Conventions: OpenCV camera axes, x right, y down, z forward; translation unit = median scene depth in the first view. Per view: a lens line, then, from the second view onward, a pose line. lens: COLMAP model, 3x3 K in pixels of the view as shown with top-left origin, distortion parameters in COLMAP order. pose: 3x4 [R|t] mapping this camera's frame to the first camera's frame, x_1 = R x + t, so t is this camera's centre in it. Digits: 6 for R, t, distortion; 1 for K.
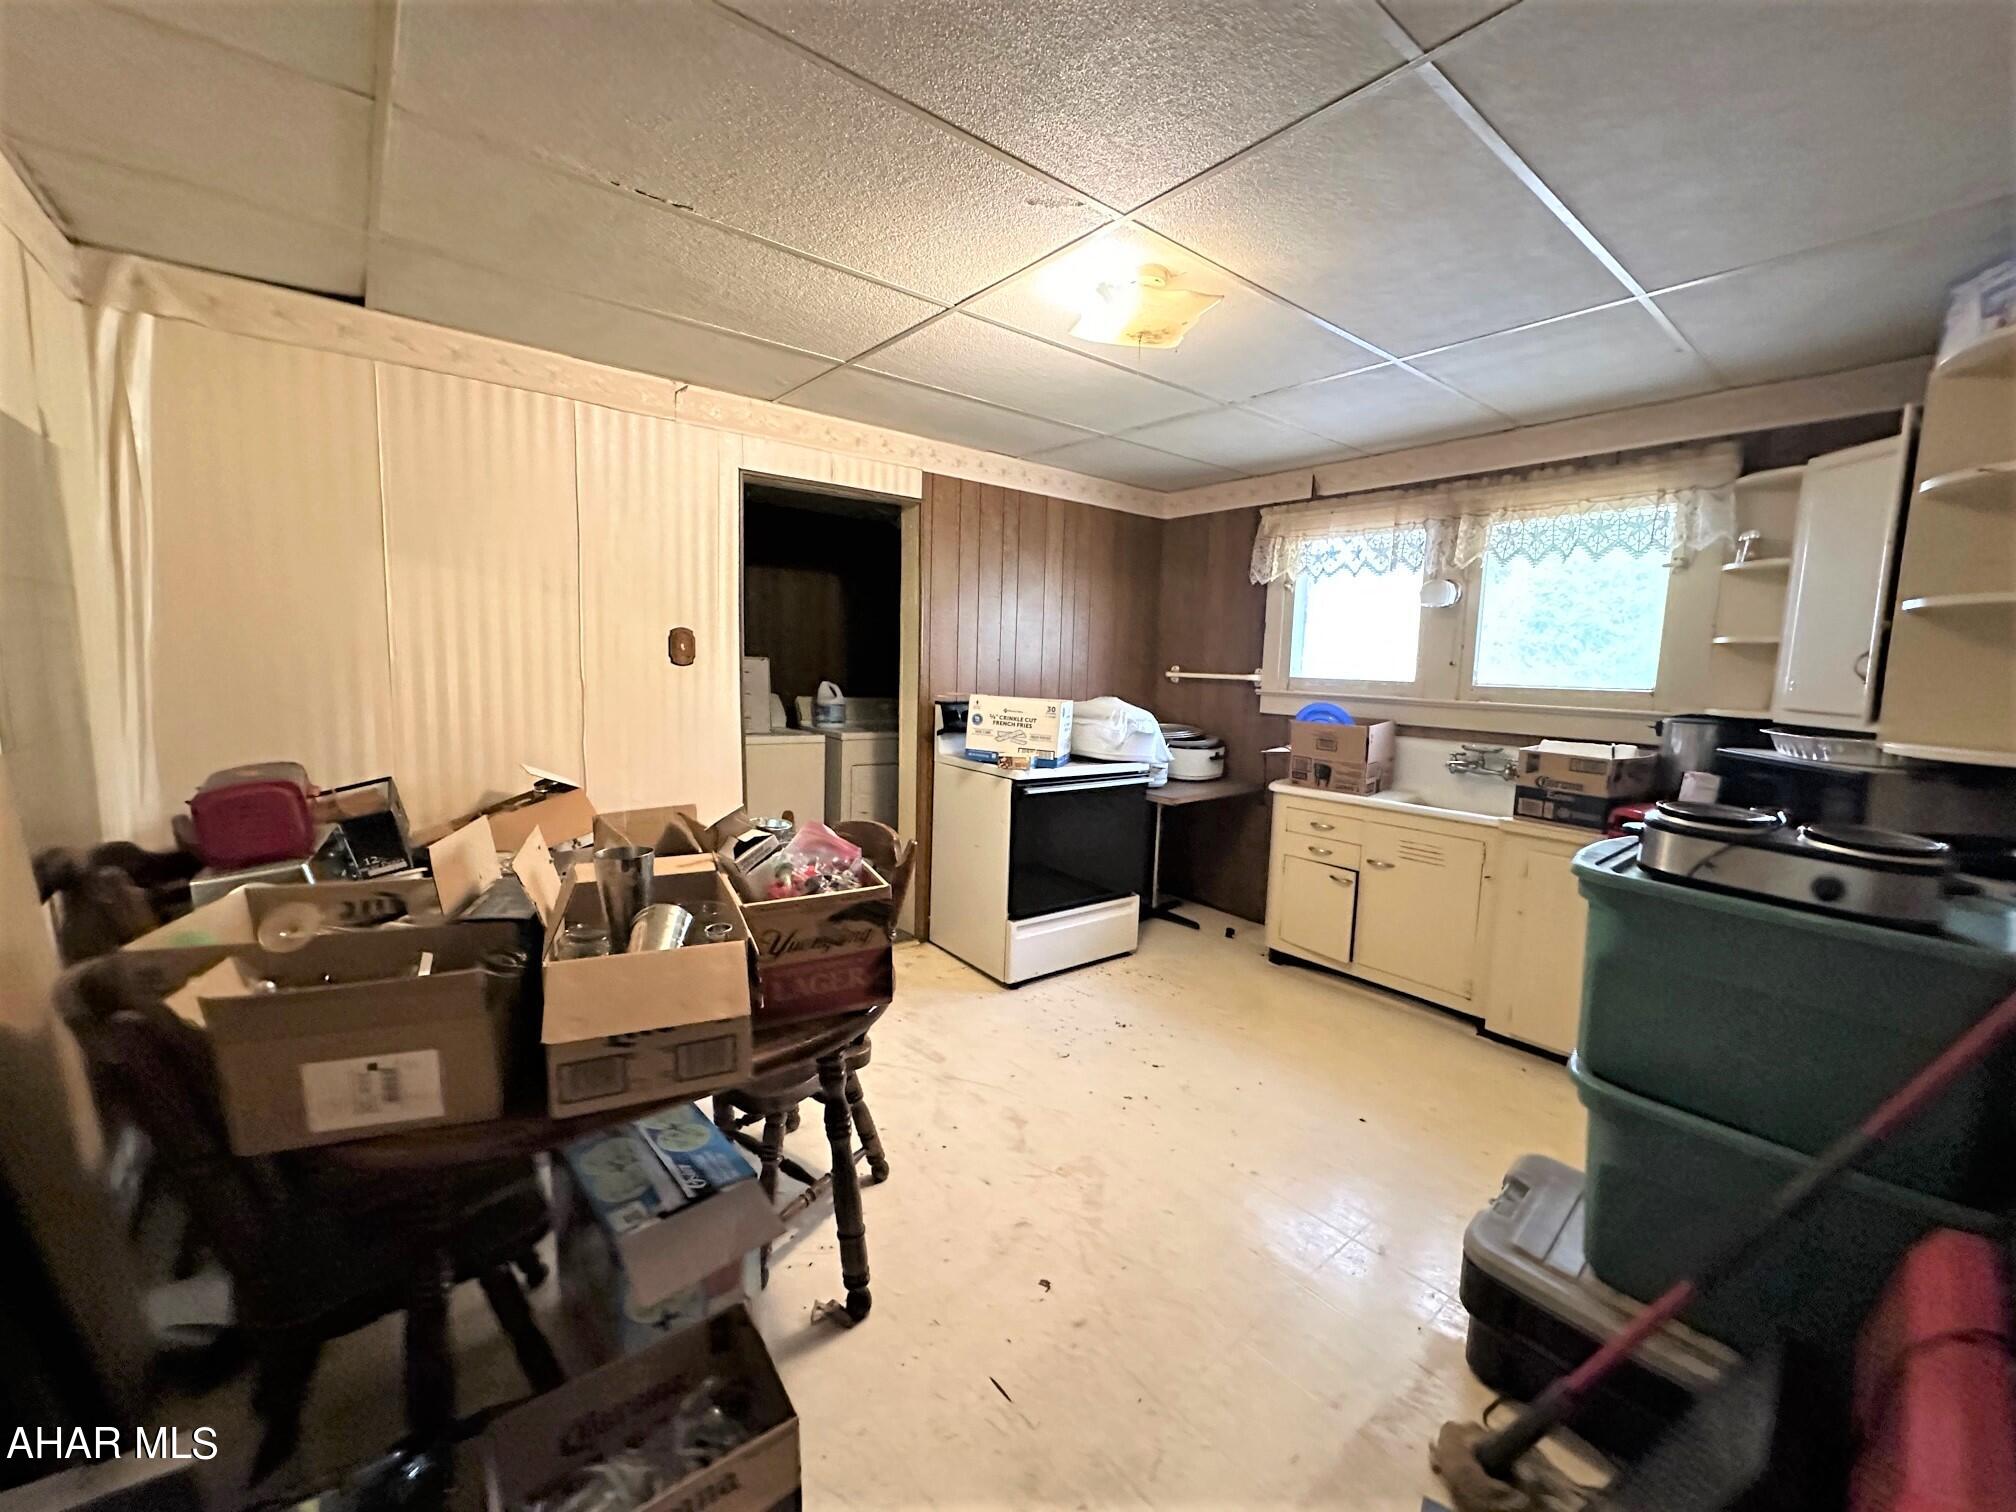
lens RADIAL K [[801.6, 0, 1006.1], [0, 801.6, 760.0], [0, 0, 1]] dist [0.003987, -0.001517]
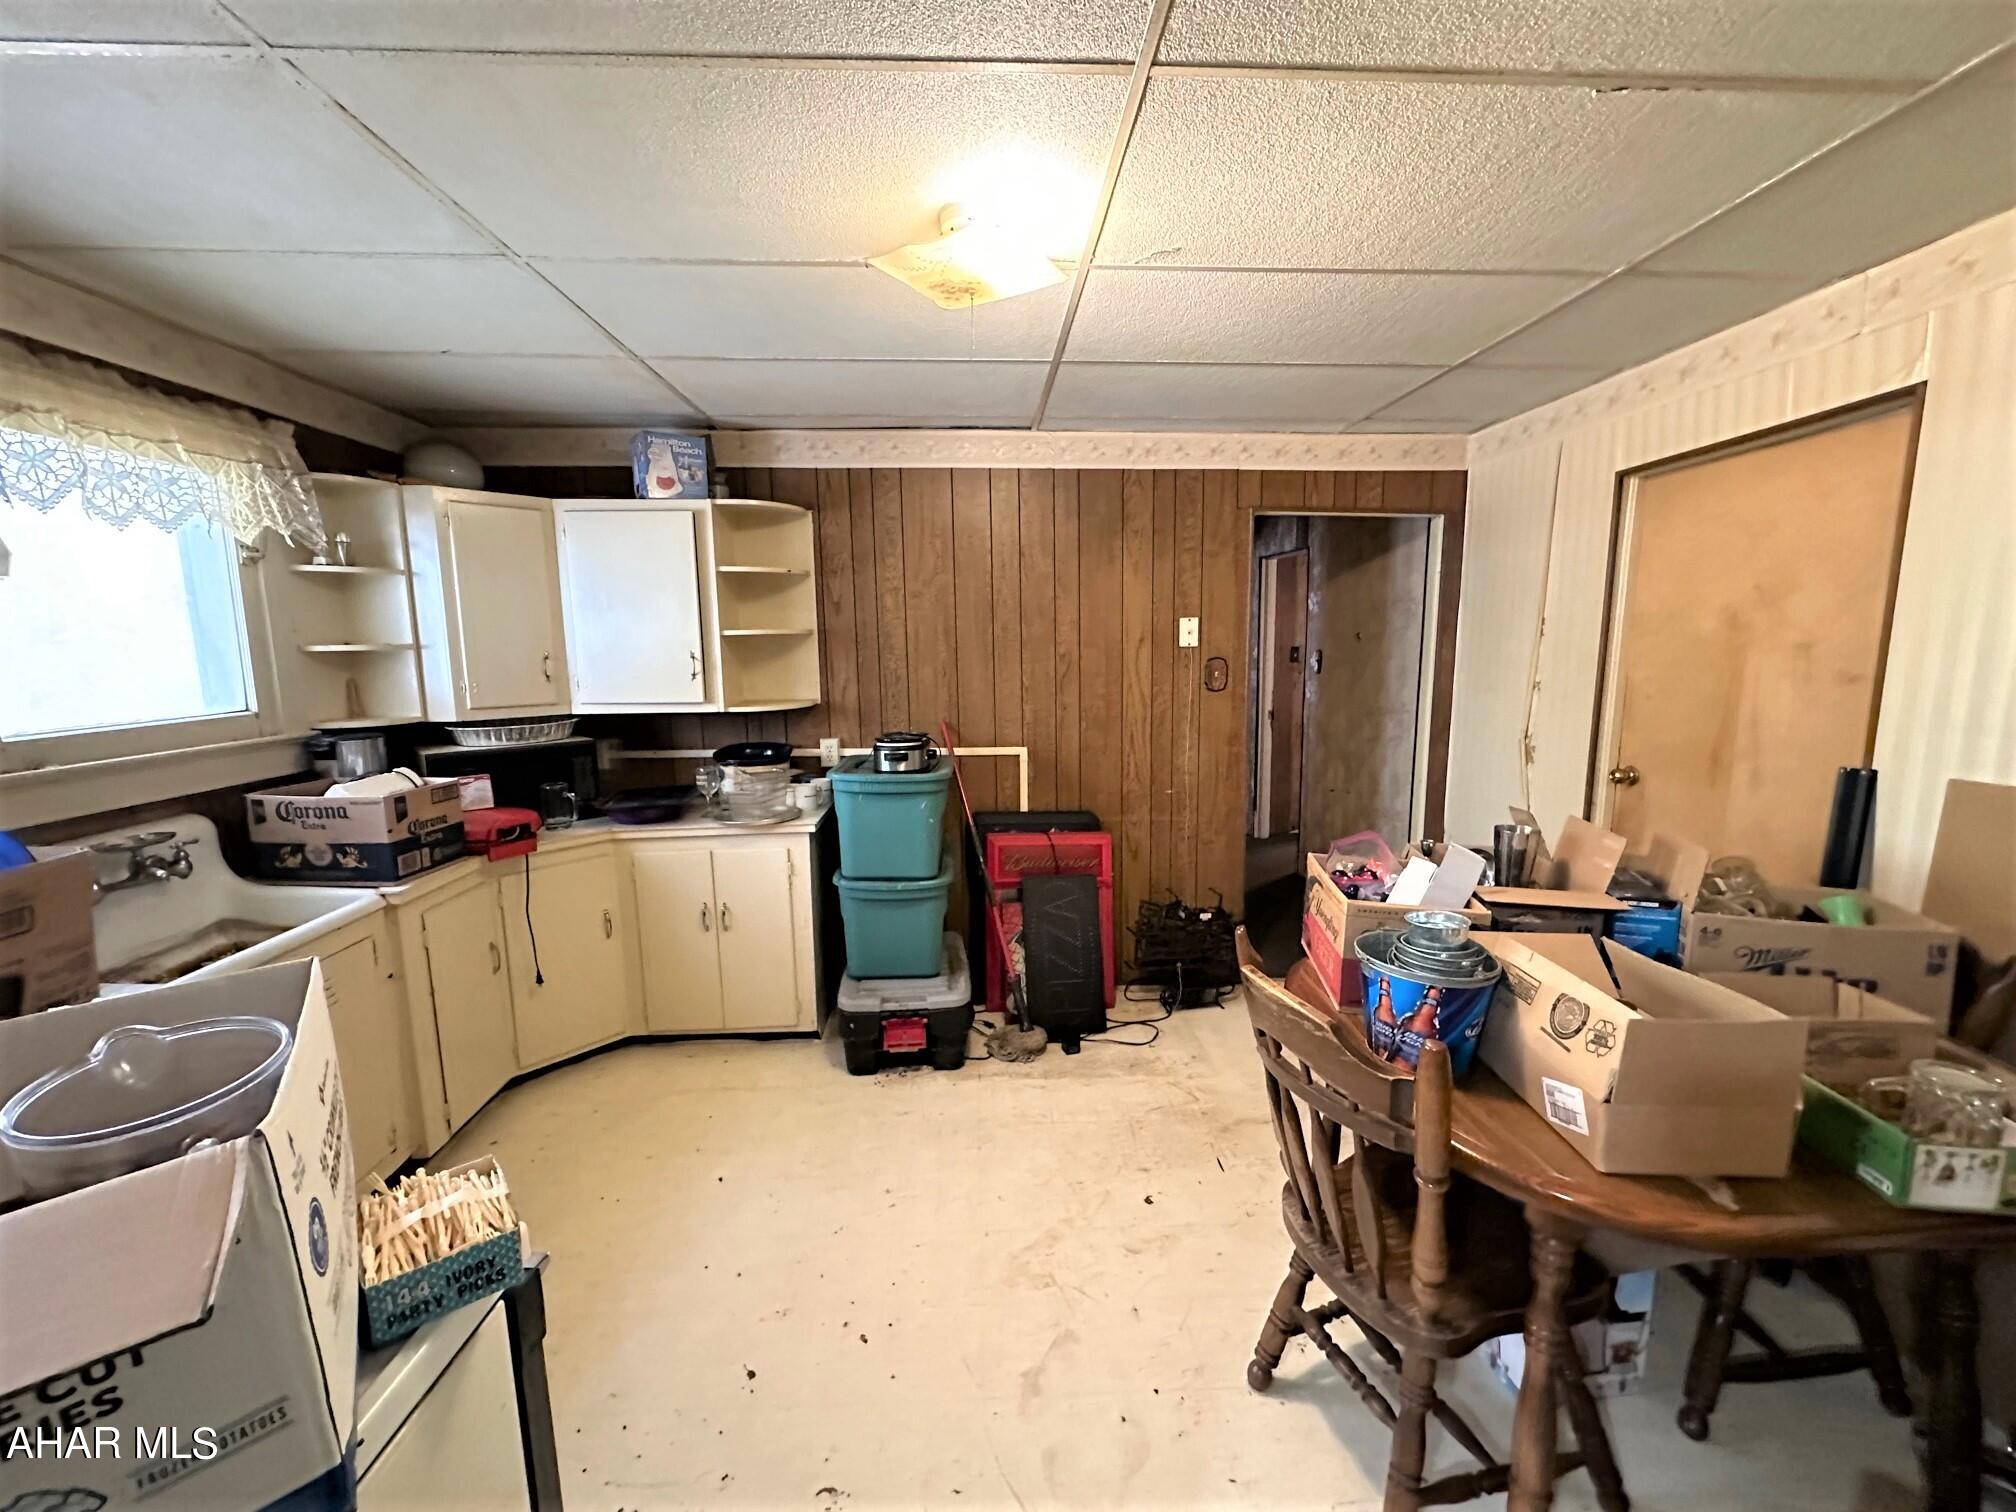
lens RADIAL K [[801.6, 0, 1008.8], [0, 801.6, 742.5], [0, 0, 1]] dist [0.003987, -0.001517]
pose [[-0.802904, -0.096483, 0.588248, -0.285098], [0.061240, 0.968243, 0.242396, -0.218042], [-0.592954, 0.230645, -0.771498, 1.265778]]
